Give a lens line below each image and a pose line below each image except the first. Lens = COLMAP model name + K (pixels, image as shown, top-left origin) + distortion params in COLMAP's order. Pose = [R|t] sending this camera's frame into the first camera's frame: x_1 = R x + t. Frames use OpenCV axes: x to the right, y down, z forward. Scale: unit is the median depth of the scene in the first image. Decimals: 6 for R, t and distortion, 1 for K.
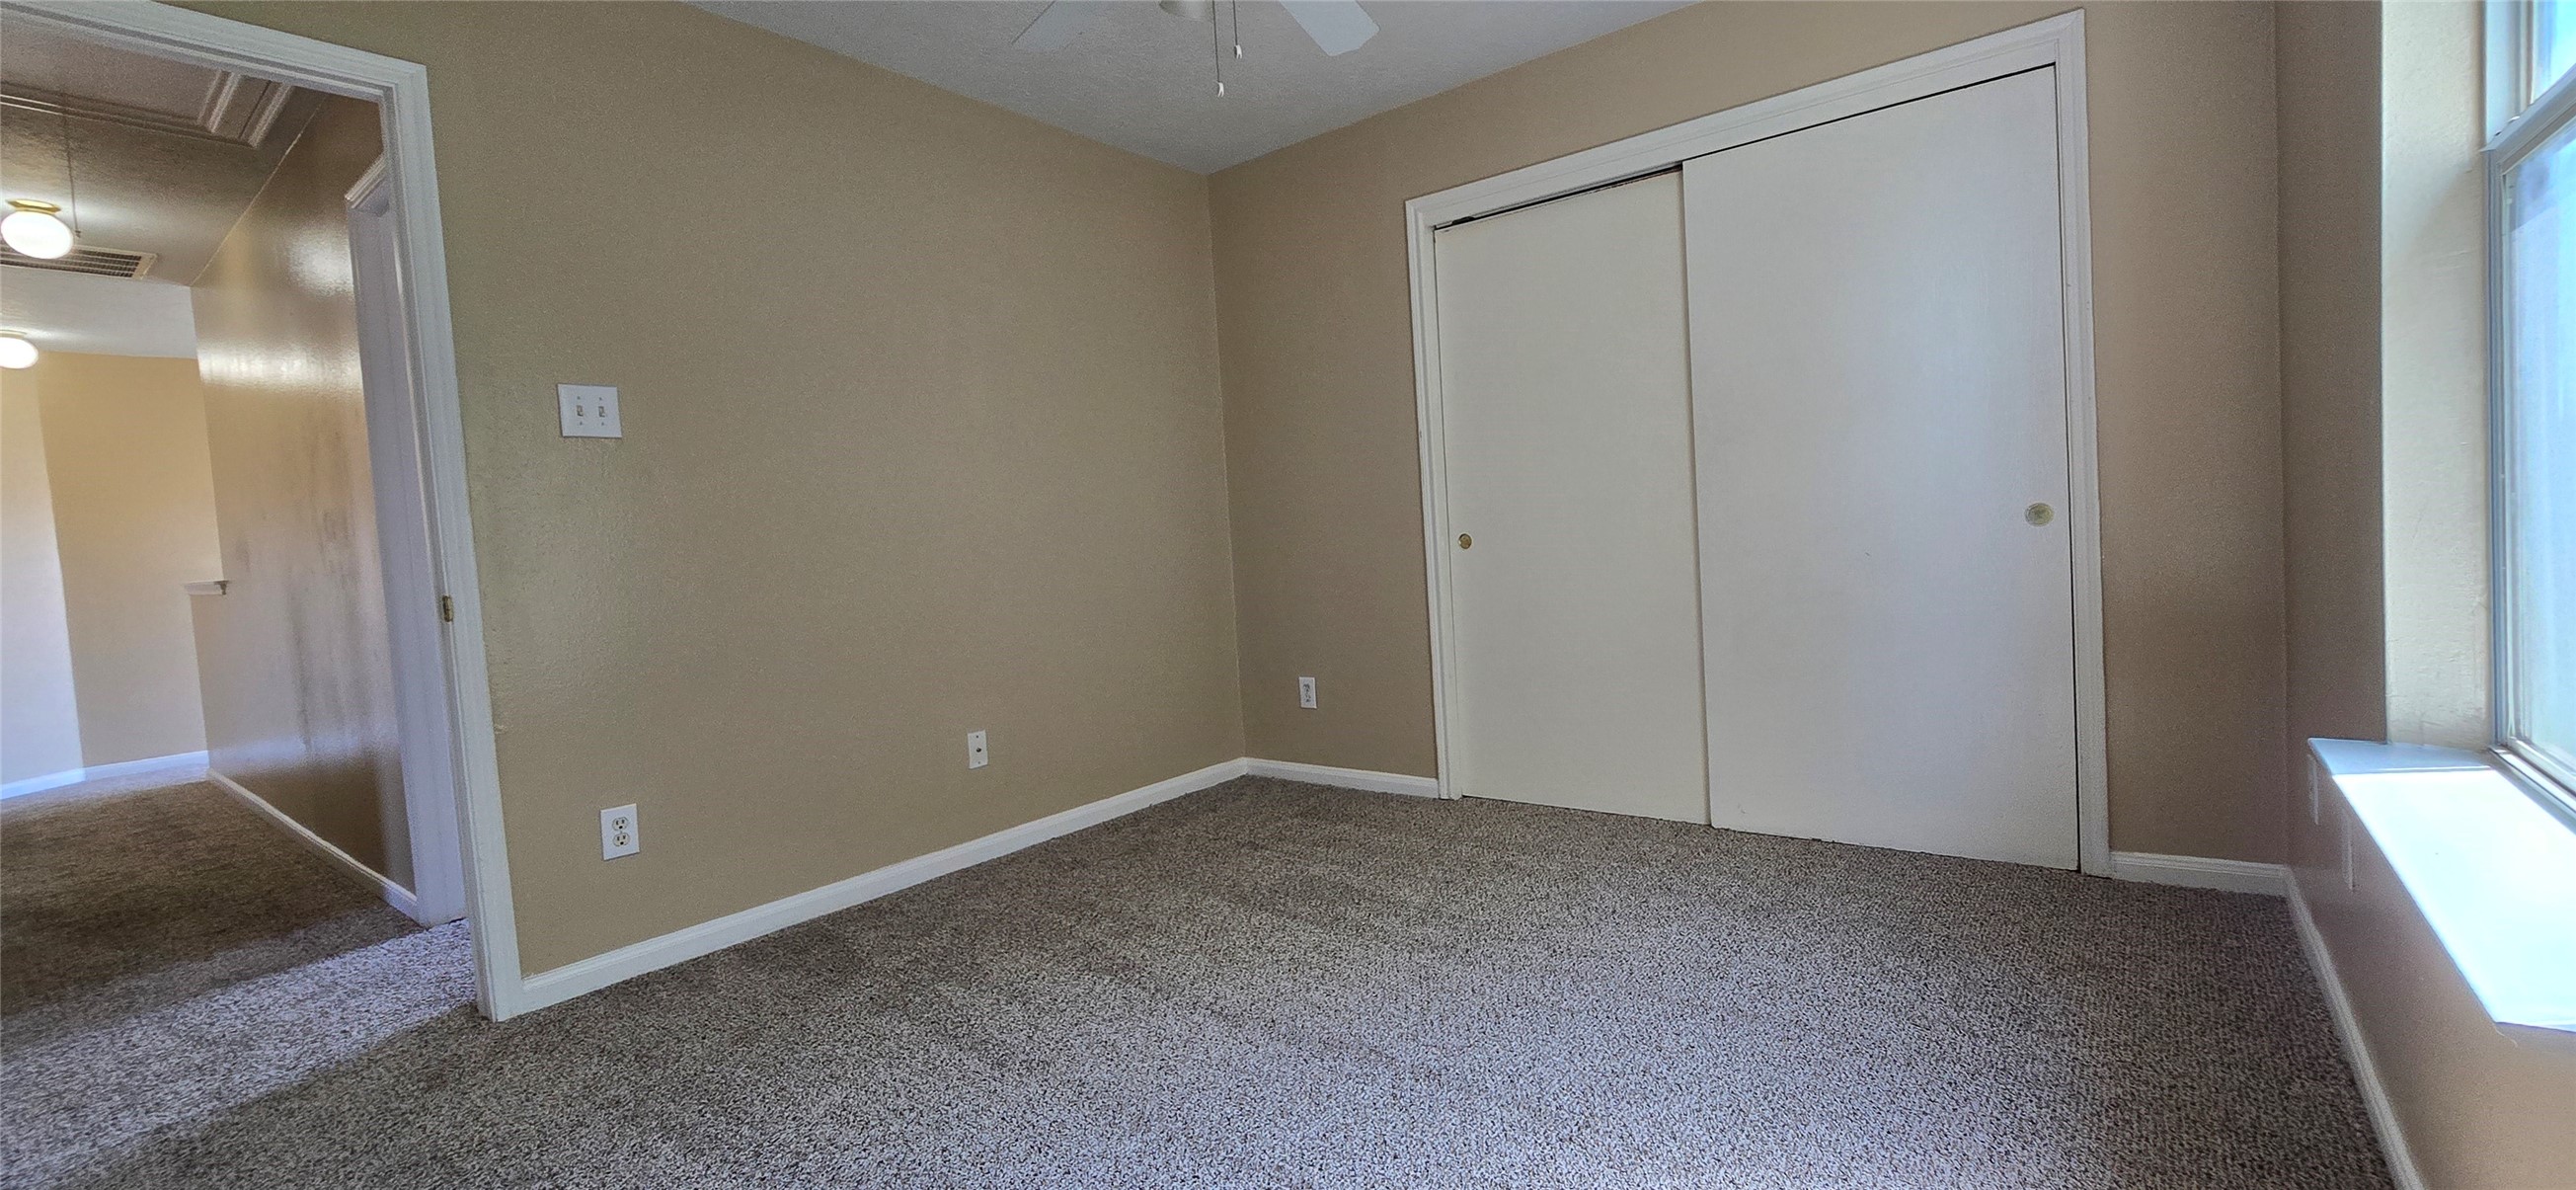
lens RADIAL K [[1050.4, 0, 1294.6], [0, 1050.4, 579.6], [0, 0, 1]] dist [-0.003706, -0.000003]
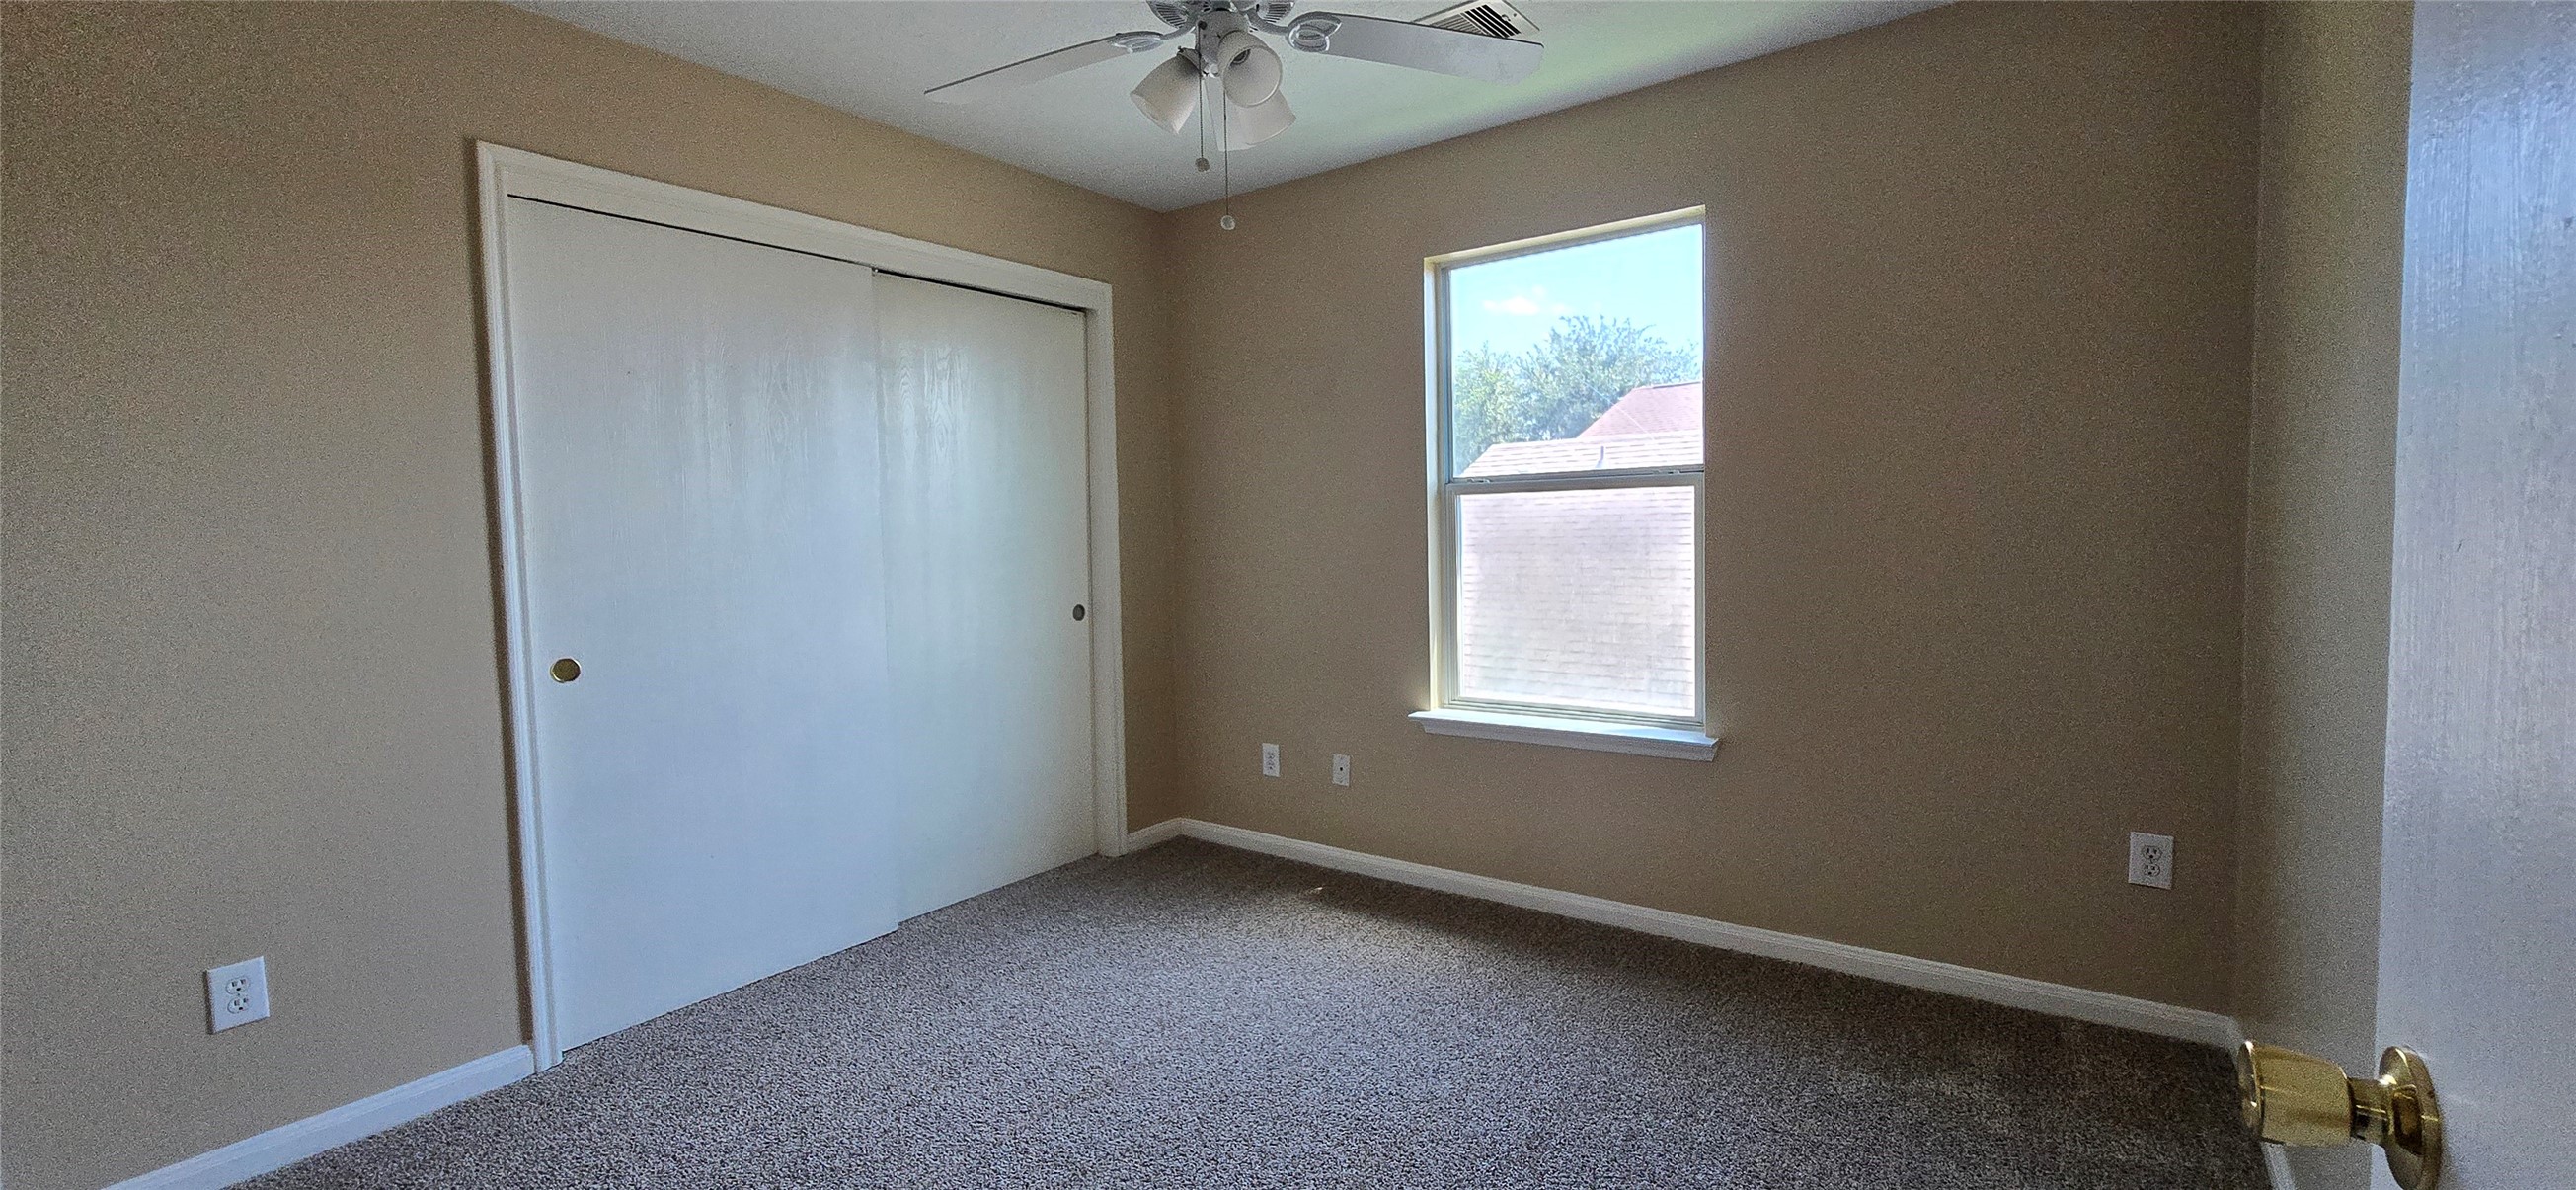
lens RADIAL K [[1050.4, 0, 1294.6], [0, 1050.4, 579.6], [0, 0, 1]] dist [-0.003706, -0.000003]
pose [[-0.031262, 0.008784, 0.999473, -0.586460], [0.065433, 0.997834, -0.006723, -0.065814], [-0.997367, 0.065189, -0.031769, 0.595334]]
